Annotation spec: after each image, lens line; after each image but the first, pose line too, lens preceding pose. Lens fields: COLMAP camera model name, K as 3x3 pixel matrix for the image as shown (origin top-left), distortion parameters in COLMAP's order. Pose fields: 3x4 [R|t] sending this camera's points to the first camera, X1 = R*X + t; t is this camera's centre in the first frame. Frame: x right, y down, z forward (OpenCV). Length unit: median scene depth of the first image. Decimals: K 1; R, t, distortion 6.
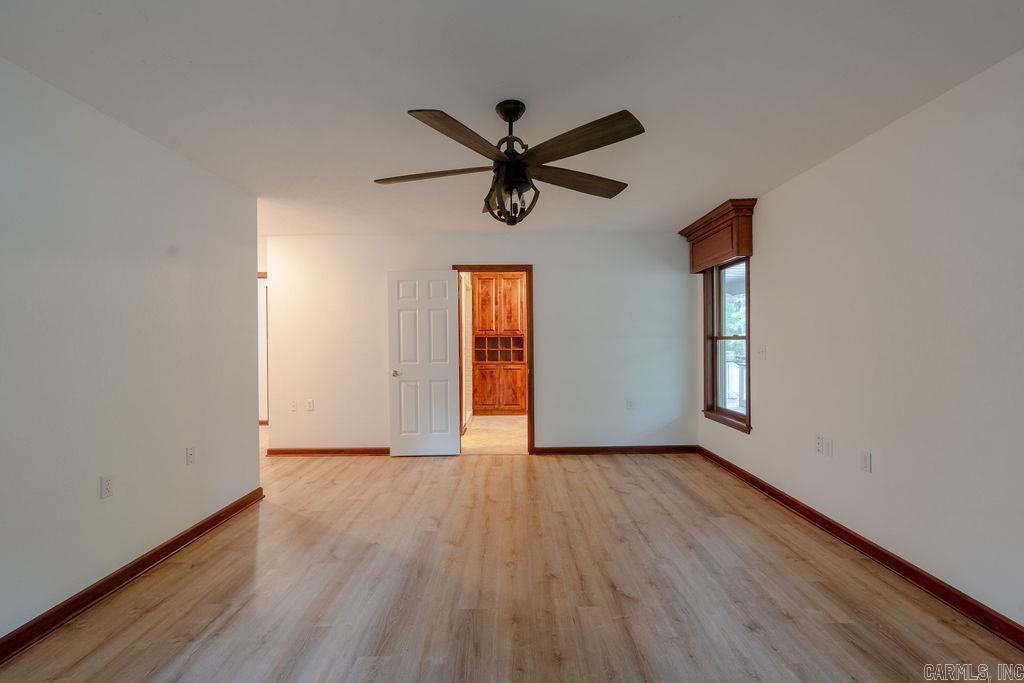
lens RADIAL K [[459.0, 0, 511.1], [0, 459.0, 344.2], [0, 0, 1]] dist [-0.004707, 0.001965]
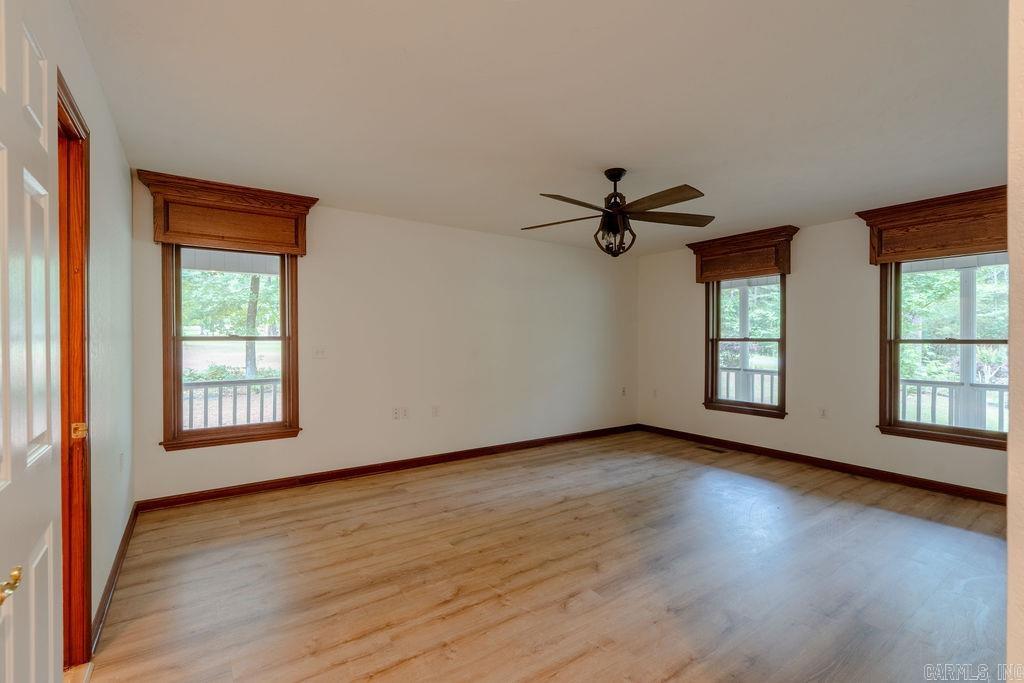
lens RADIAL K [[459.0, 0, 511.9], [0, 459.0, 338.4], [0, 0, 1]] dist [-0.004707, 0.001965]
pose [[-0.569994, 0.006817, 0.821621, -0.673644], [0.011979, 0.999928, 0.000013, -0.010126], [-0.821562, 0.009849, -0.570035, 1.439823]]
